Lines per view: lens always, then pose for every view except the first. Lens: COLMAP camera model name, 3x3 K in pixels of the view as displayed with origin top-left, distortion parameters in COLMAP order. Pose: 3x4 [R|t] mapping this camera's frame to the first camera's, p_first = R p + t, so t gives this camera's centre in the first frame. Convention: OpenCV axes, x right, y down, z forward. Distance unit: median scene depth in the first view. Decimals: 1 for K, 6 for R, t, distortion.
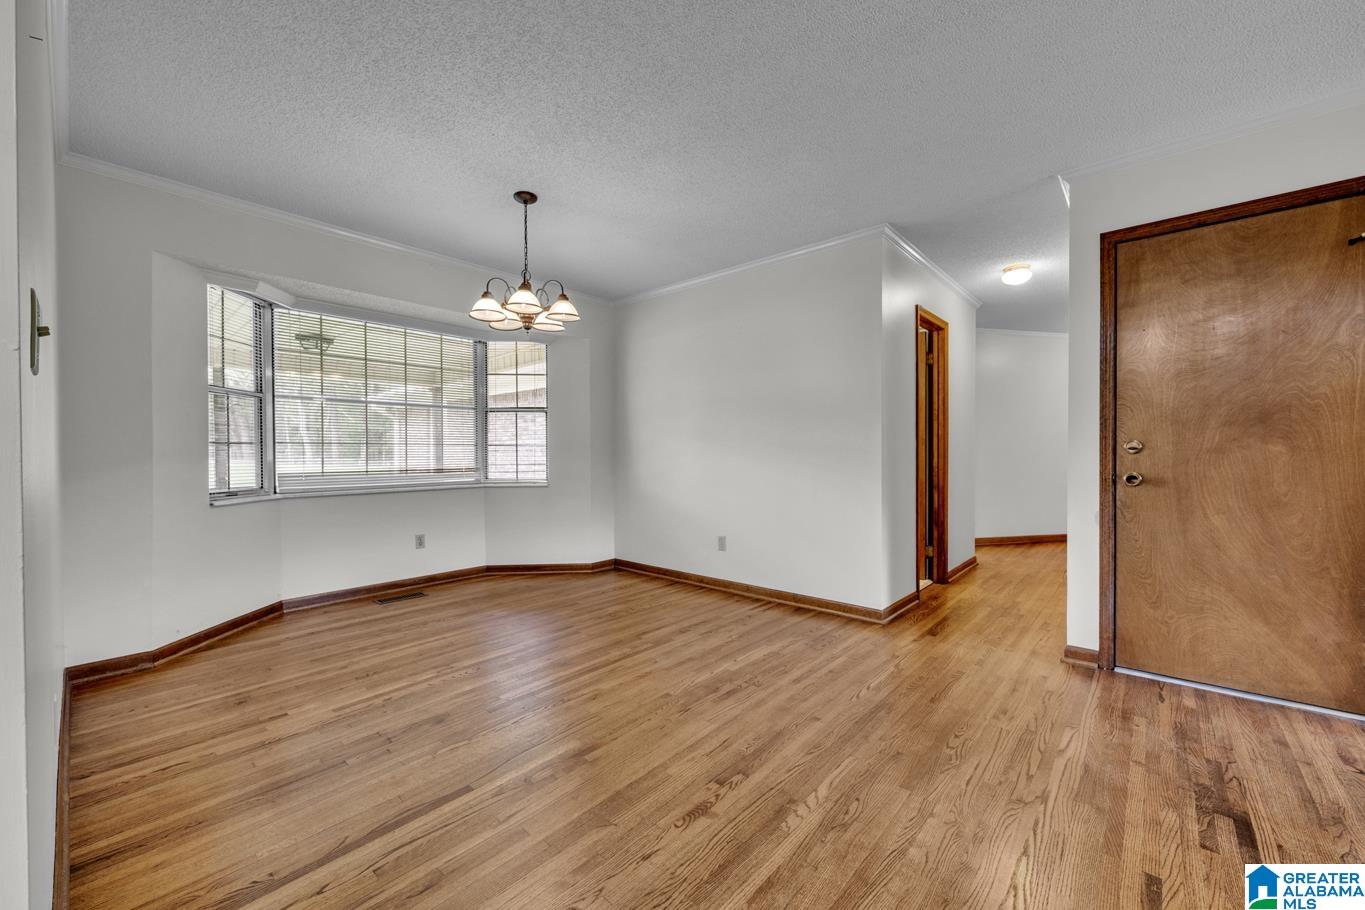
lens RADIAL K [[537.0, 0, 682.5], [0, 537.0, 458.7], [0, 0, 1]] dist [-0.000429, -0.000118]
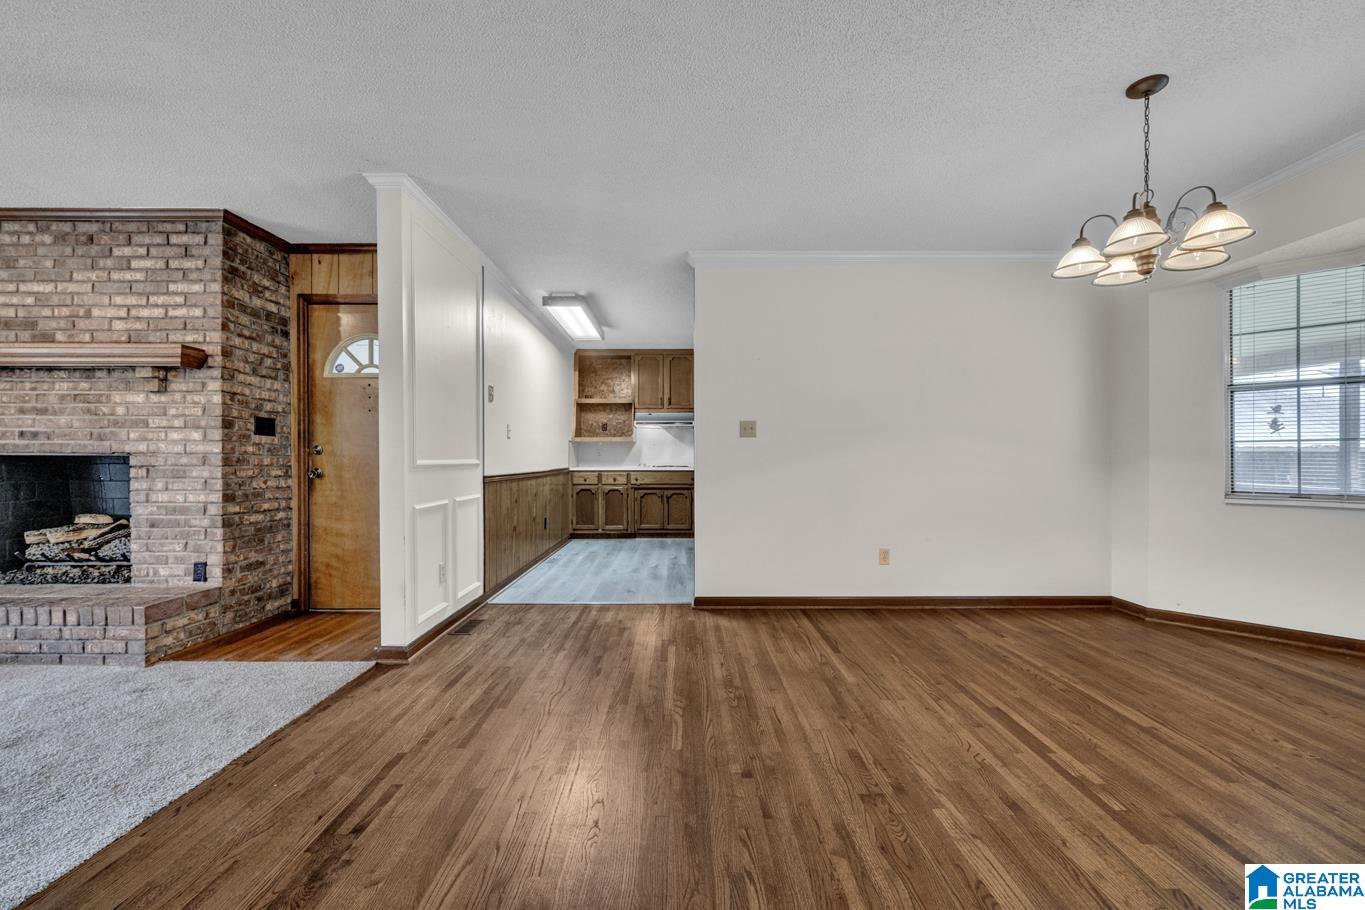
lens RADIAL K [[537.0, 0, 682.5], [0, 537.0, 458.7], [0, 0, 1]] dist [-0.000429, -0.000118]
pose [[-0.751436, 0.005980, -0.659779, 0.708067], [-0.001062, 0.999947, 0.010273, -0.008843], [0.659805, 0.008420, -0.751389, 1.271543]]
